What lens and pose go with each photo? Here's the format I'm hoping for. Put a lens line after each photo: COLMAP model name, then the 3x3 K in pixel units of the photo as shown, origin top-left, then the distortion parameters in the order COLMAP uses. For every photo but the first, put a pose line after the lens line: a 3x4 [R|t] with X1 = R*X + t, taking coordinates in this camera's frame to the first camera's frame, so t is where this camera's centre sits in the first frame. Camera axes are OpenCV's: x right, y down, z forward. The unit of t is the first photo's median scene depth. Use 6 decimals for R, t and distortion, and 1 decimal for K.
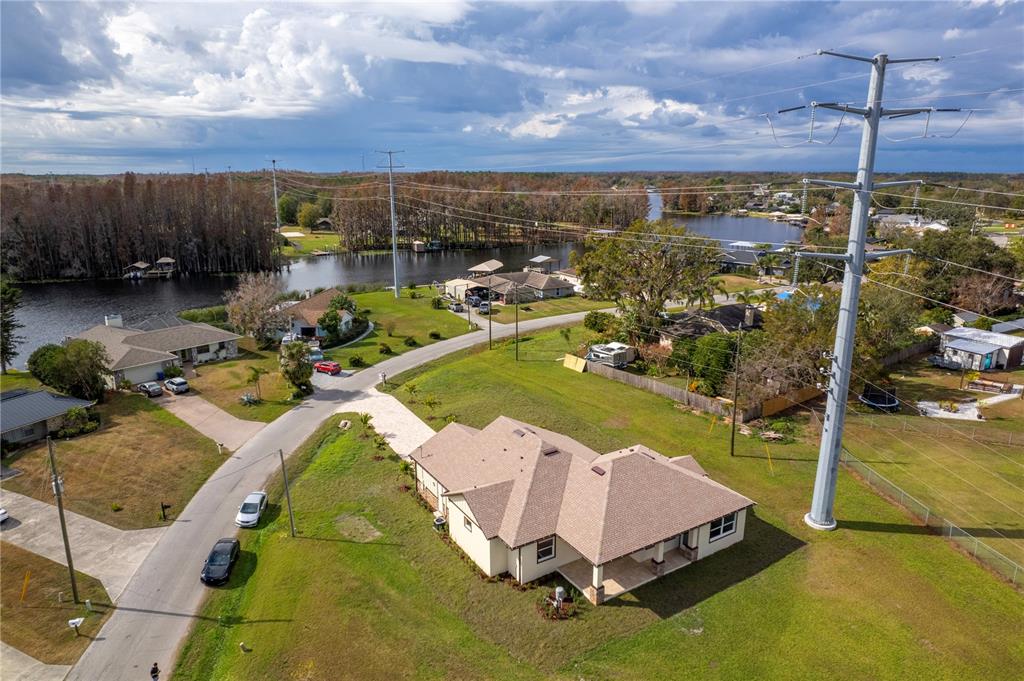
lens RADIAL K [[648.1, 0, 515.4], [0, 648.1, 353.5], [0, 0, 1]] dist [-0.059336, 0.055645]
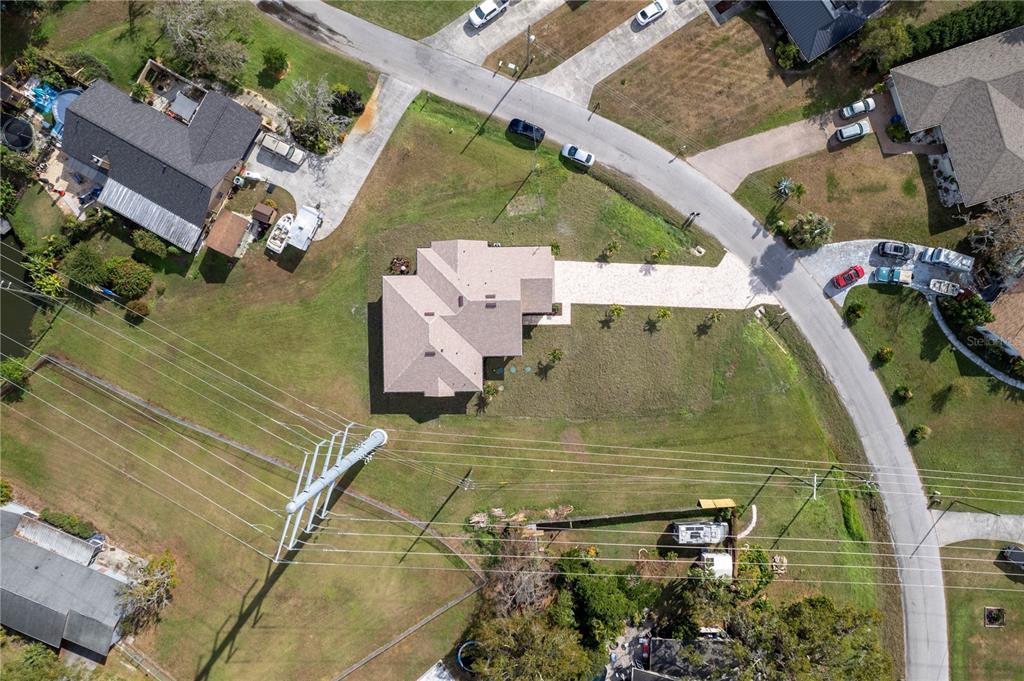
lens RADIAL K [[648.1, 0, 515.4], [0, 648.1, 353.5], [0, 0, 1]] dist [-0.059336, 0.055645]
pose [[-0.510625, 0.859542, 0.021190, 0.044884], [-0.232355, -0.161679, 0.959099, -1.033498], [0.827812, 0.484817, 0.282277, 0.511680]]
